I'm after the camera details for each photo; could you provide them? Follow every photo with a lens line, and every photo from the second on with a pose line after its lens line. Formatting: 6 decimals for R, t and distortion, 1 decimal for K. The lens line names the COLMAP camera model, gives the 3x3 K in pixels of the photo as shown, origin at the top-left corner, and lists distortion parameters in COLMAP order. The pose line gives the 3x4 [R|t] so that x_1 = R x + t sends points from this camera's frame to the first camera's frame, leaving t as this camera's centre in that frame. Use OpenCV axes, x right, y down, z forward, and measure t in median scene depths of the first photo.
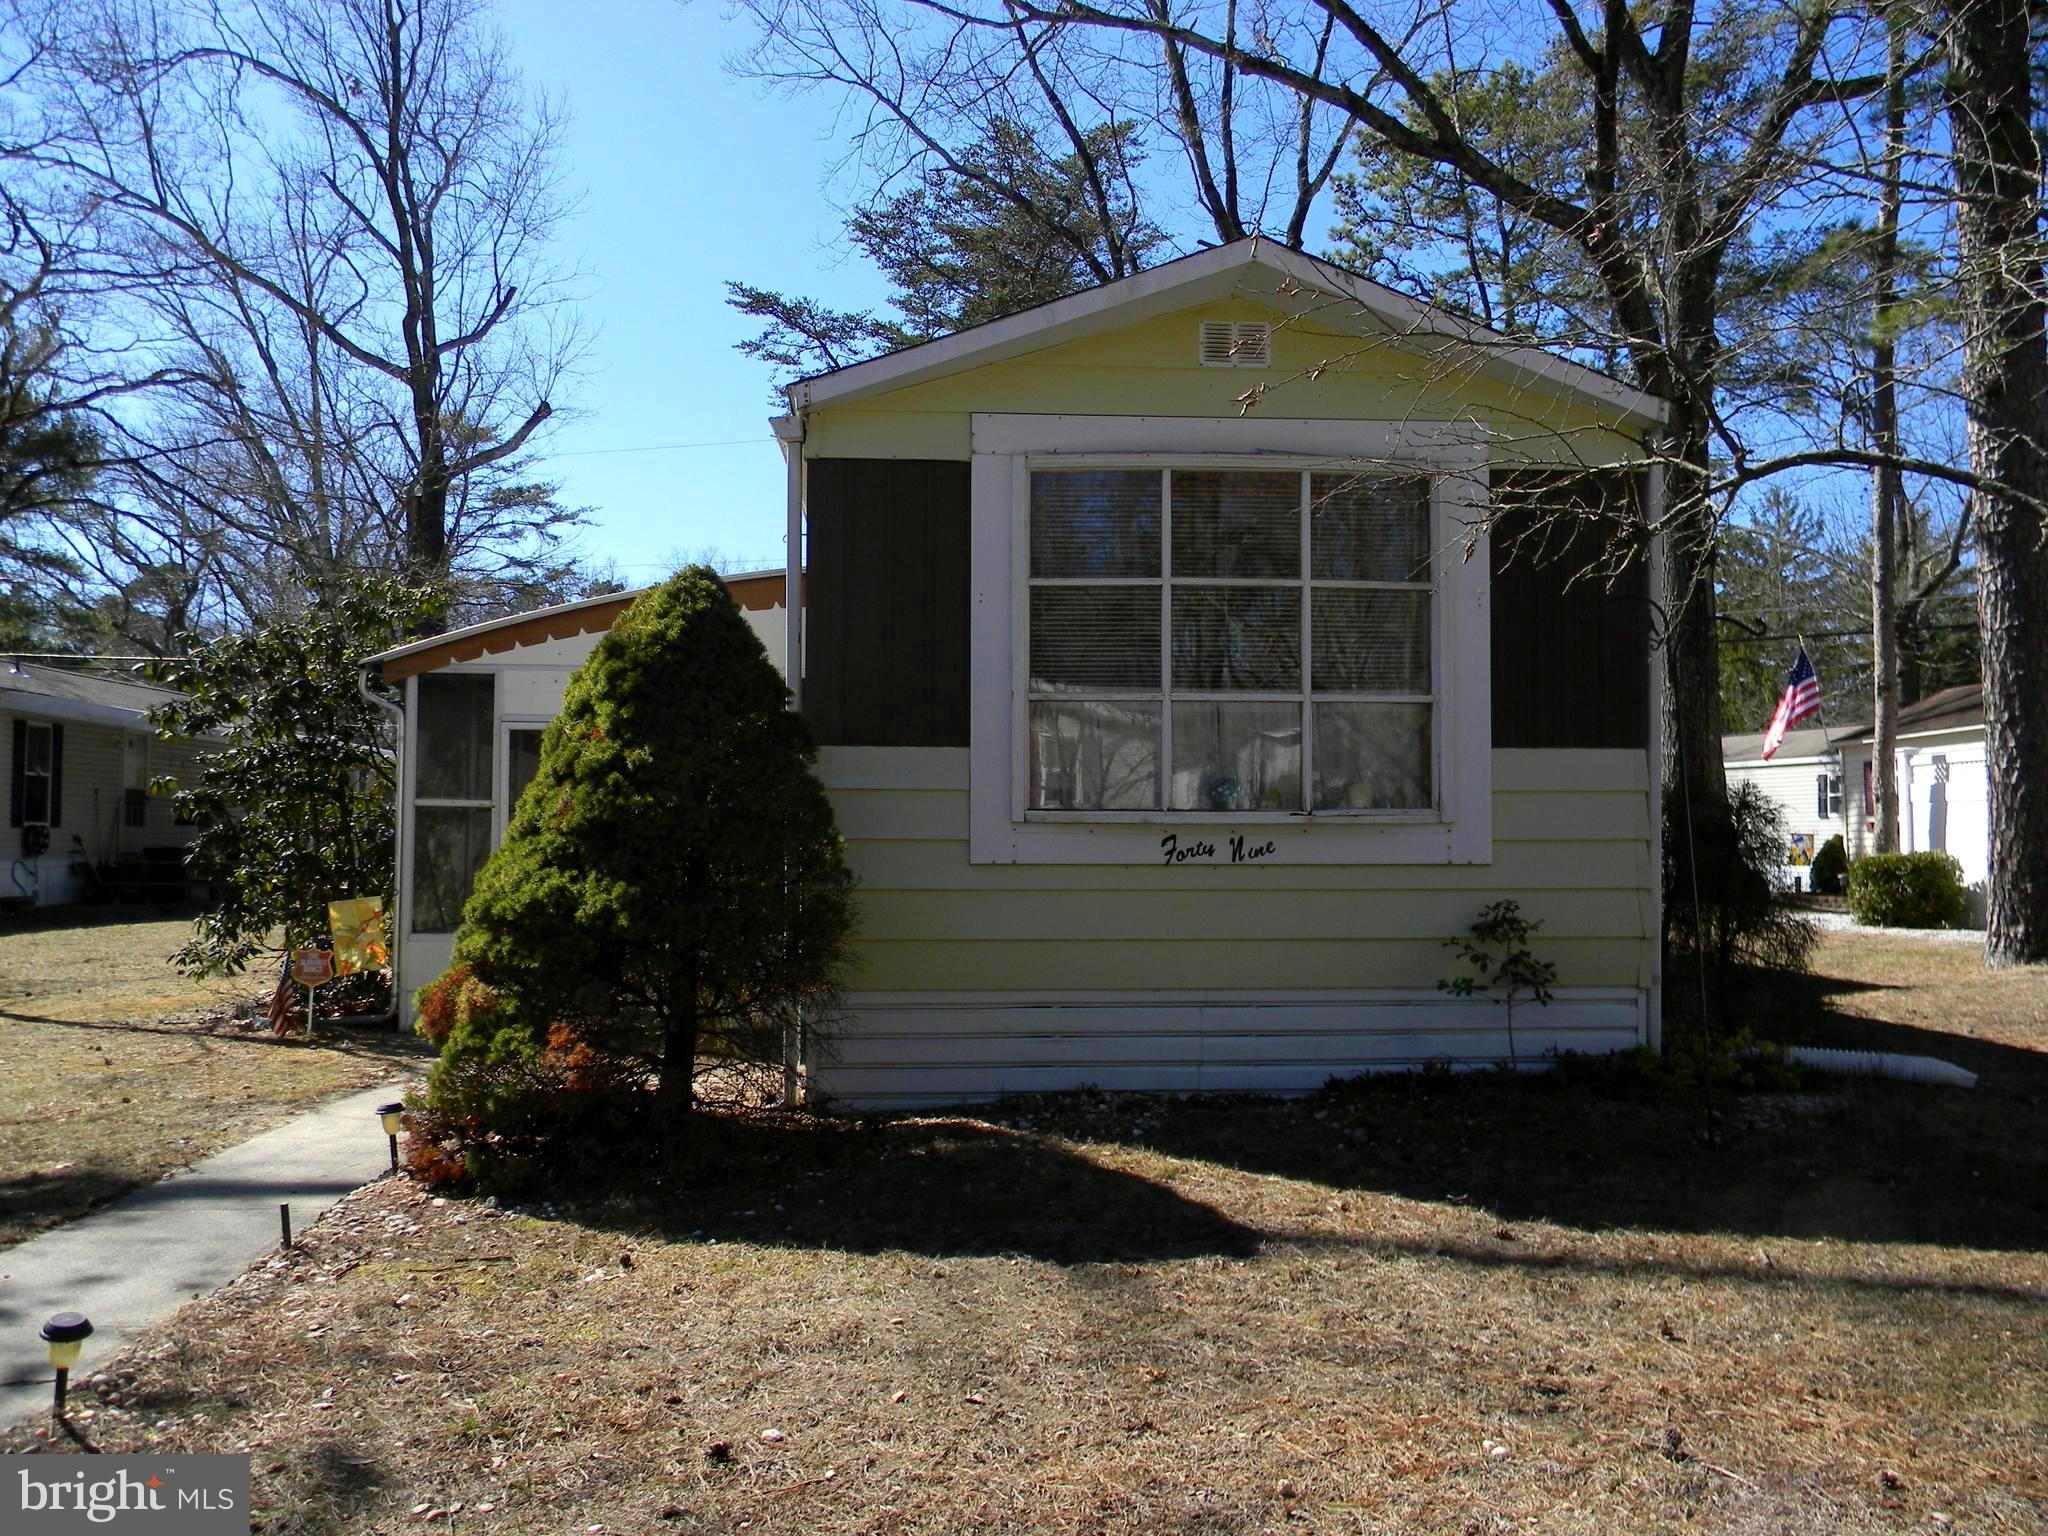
lens RADIAL K [[1653.9, 0, 1024.3], [0, 1653.9, 775.9], [0, 0, 1]] dist [0.047324, -0.042923]
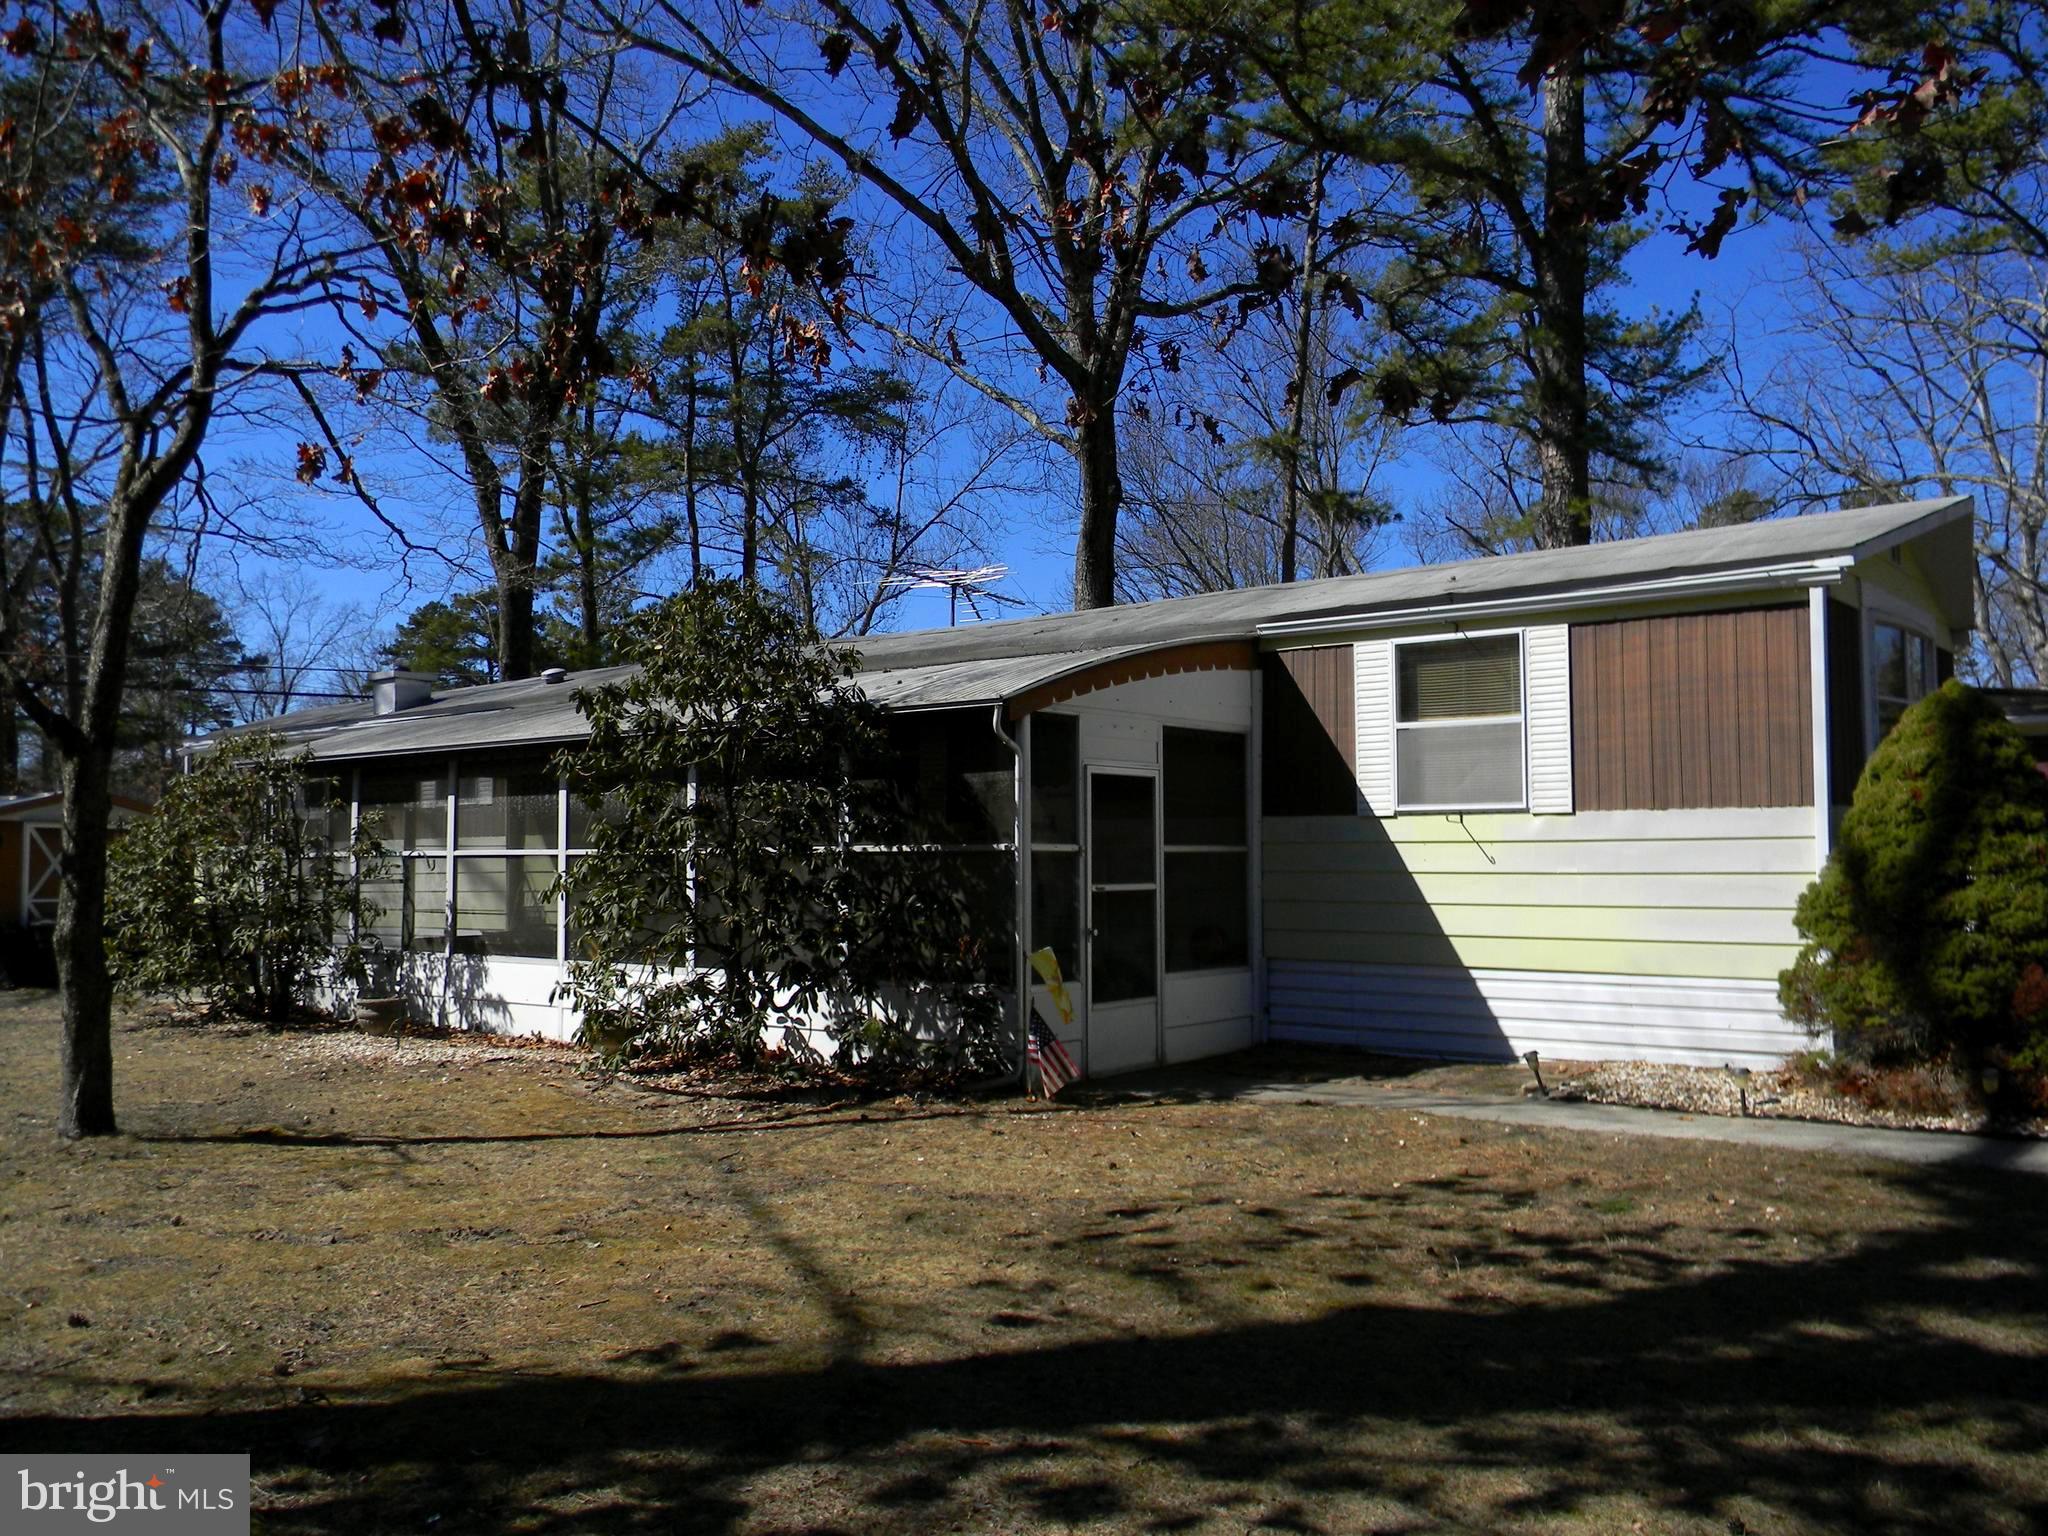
lens RADIAL K [[1635.1, 0, 1024.0], [0, 1635.1, 768.0], [0, 0, 1]] dist [0.045816, -0.066658]
pose [[0.680517, 0.028852, 0.732164, -1.370898], [-0.008865, 0.999476, -0.031147, -0.000439], [-0.732679, 0.014706, 0.680416, 0.478387]]
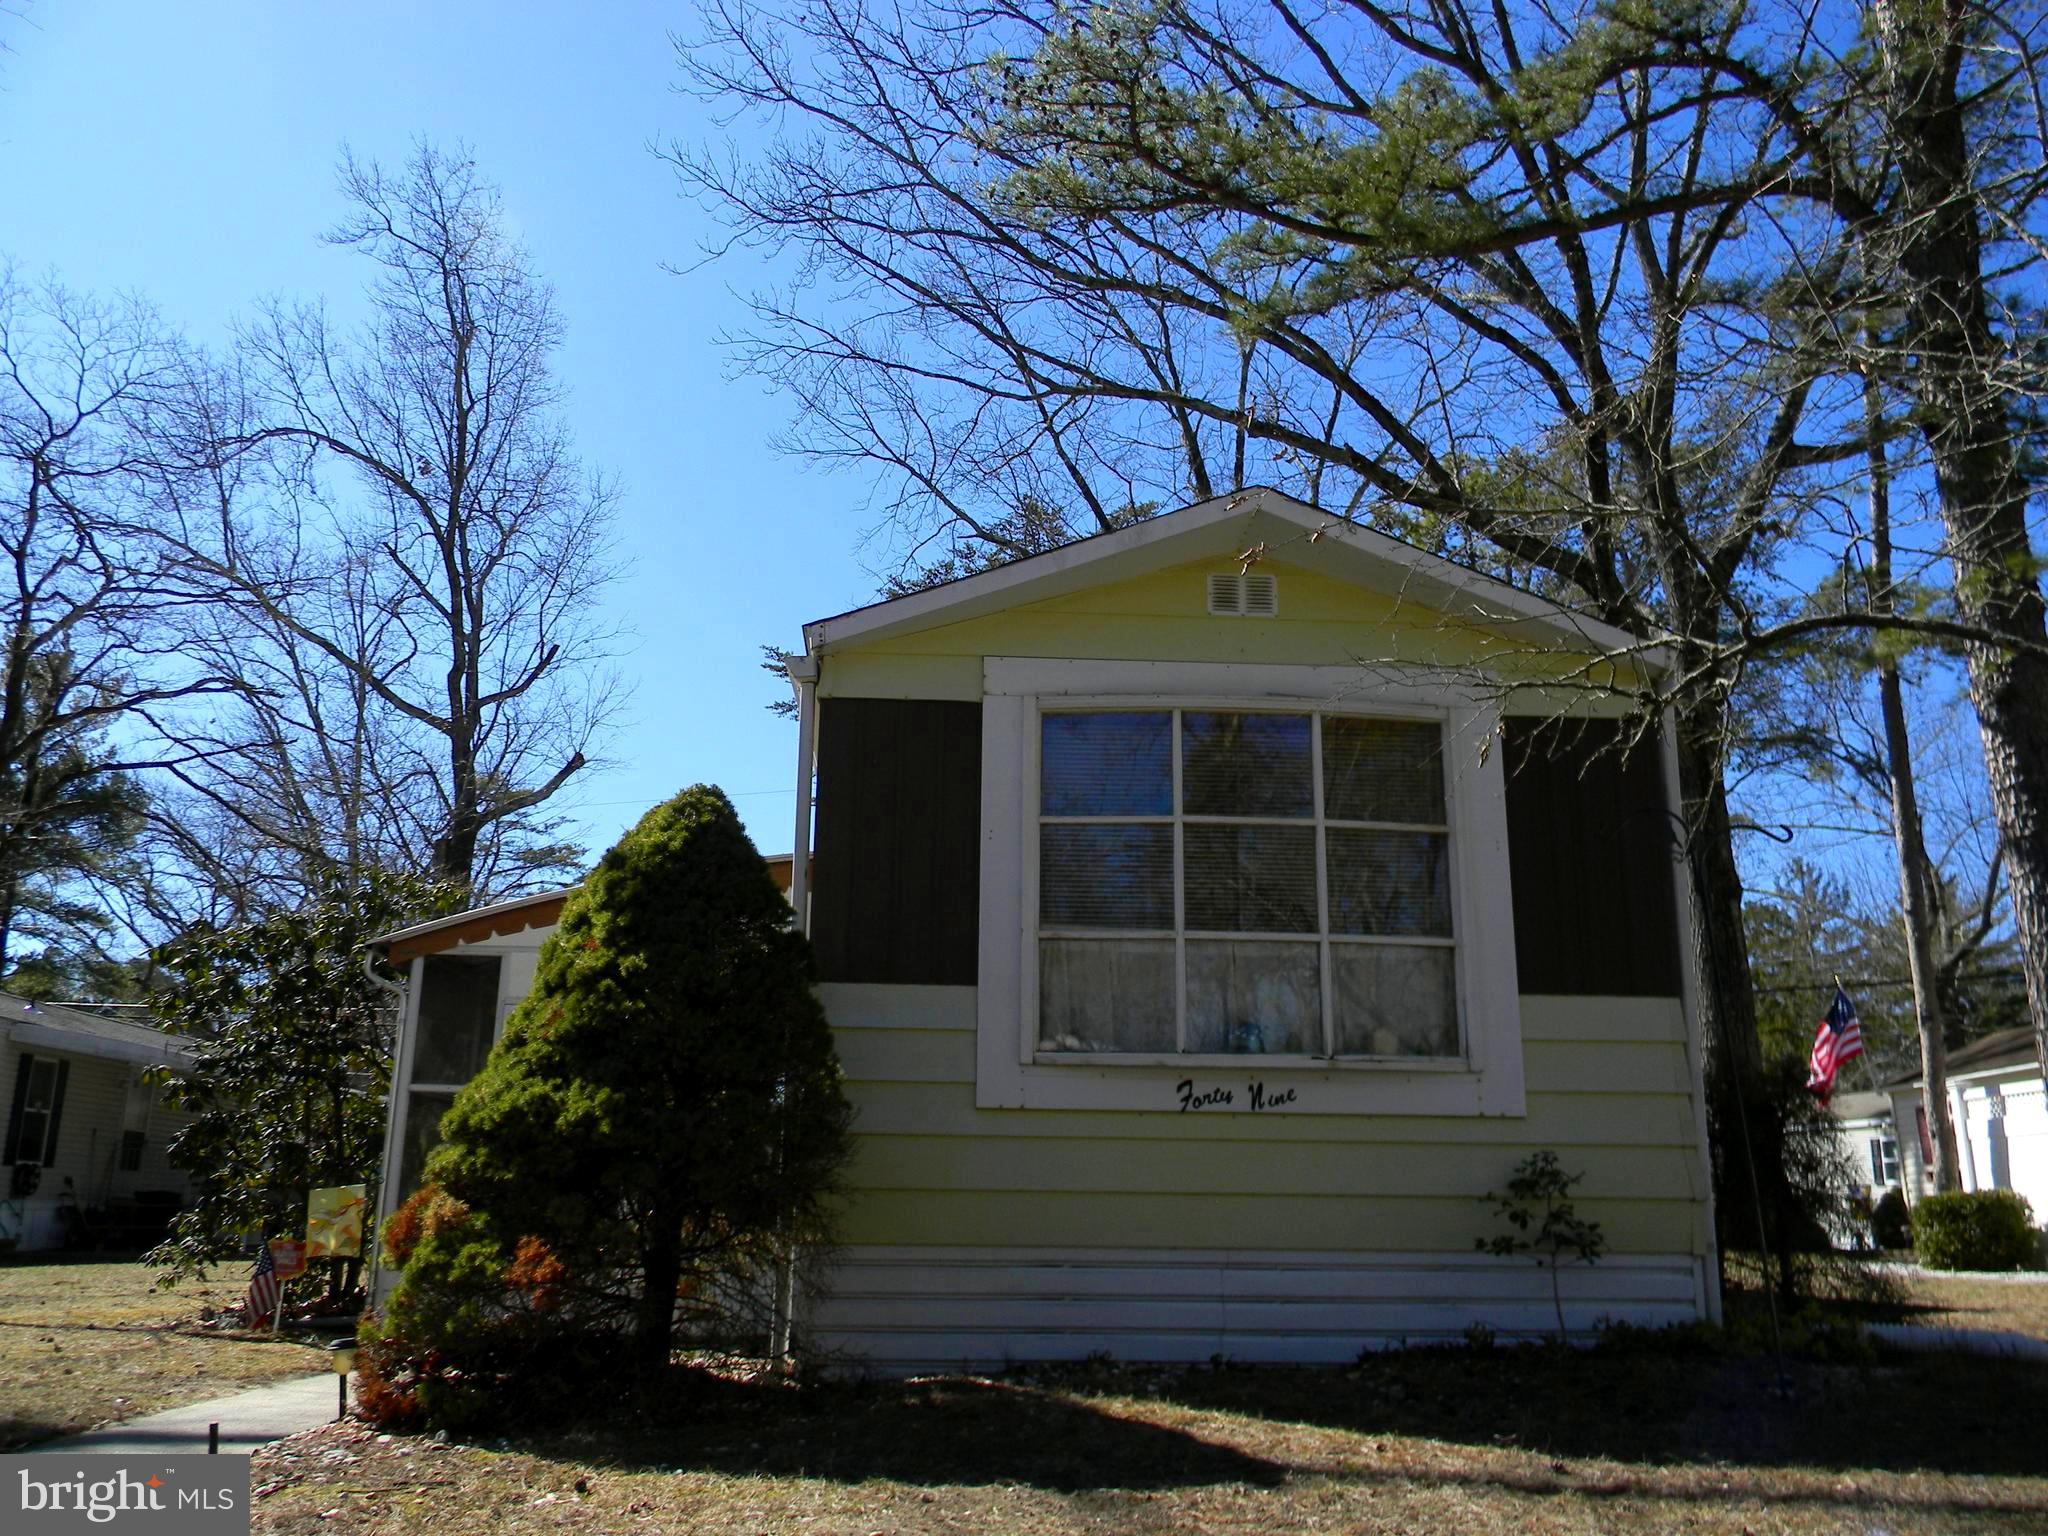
lens RADIAL K [[1660.8, 0, 1020.5], [0, 1660.8, 794.1], [0, 0, 1]] dist [0.044051, -0.035300]
pose [[0.999843, 0.004918, -0.017013, 0.007202], [-0.008432, 0.976993, -0.213103, 0.069187], [0.015573, 0.213213, 0.976882, 0.022080]]
